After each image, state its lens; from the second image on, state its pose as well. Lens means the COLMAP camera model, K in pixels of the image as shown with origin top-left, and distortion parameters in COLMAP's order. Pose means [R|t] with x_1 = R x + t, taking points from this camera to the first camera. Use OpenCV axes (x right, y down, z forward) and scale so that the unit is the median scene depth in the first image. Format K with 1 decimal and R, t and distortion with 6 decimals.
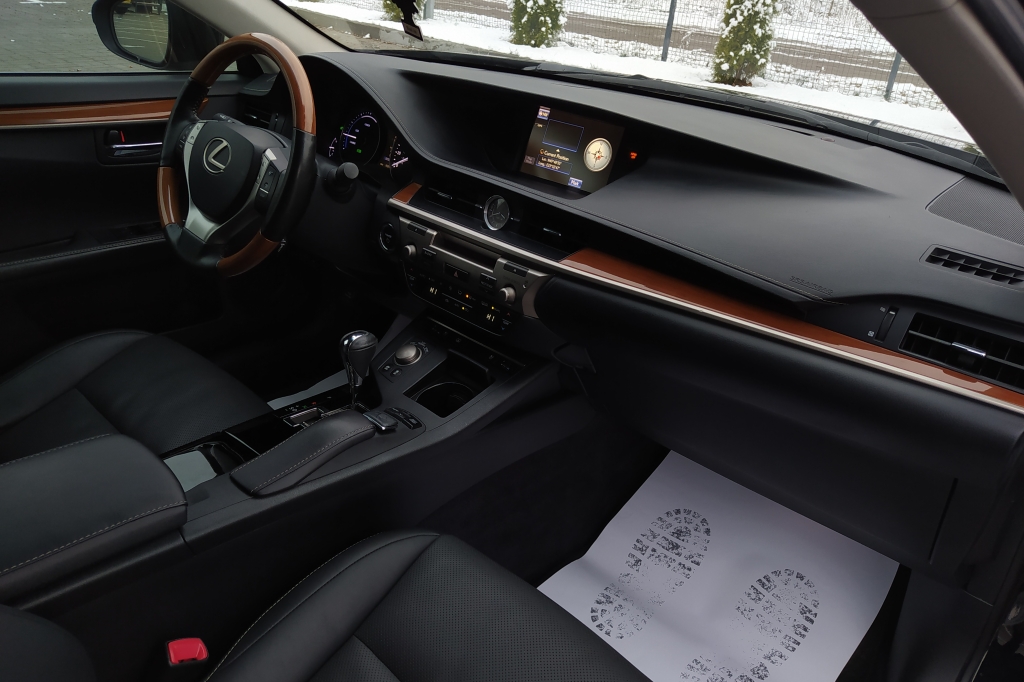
lens RADIAL K [[769.6, 0, 512.0], [0, 769.6, 341.0], [0, 0, 1]] dist [0.047090, -0.006744]
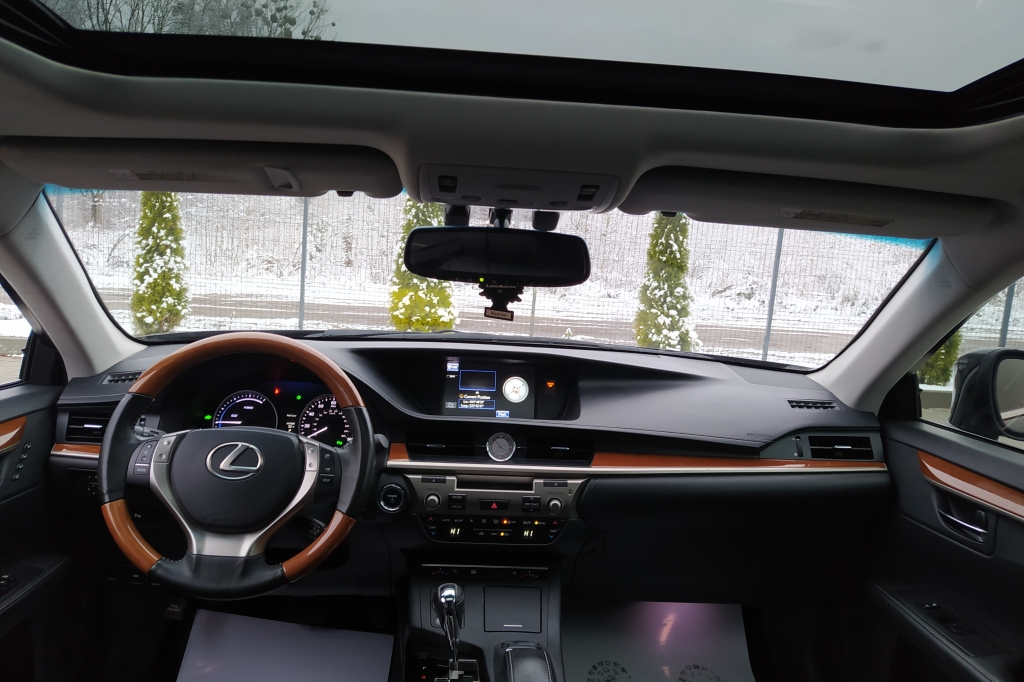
lens RADIAL K [[769.6, 0, 512.0], [0, 769.6, 341.0], [0, 0, 1]] dist [0.047090, -0.006744]
pose [[0.702206, -0.121988, 0.701446, -0.666948], [0.321840, 0.933195, -0.159897, -0.099683], [-0.635080, 0.338034, 0.694555, 0.085434]]
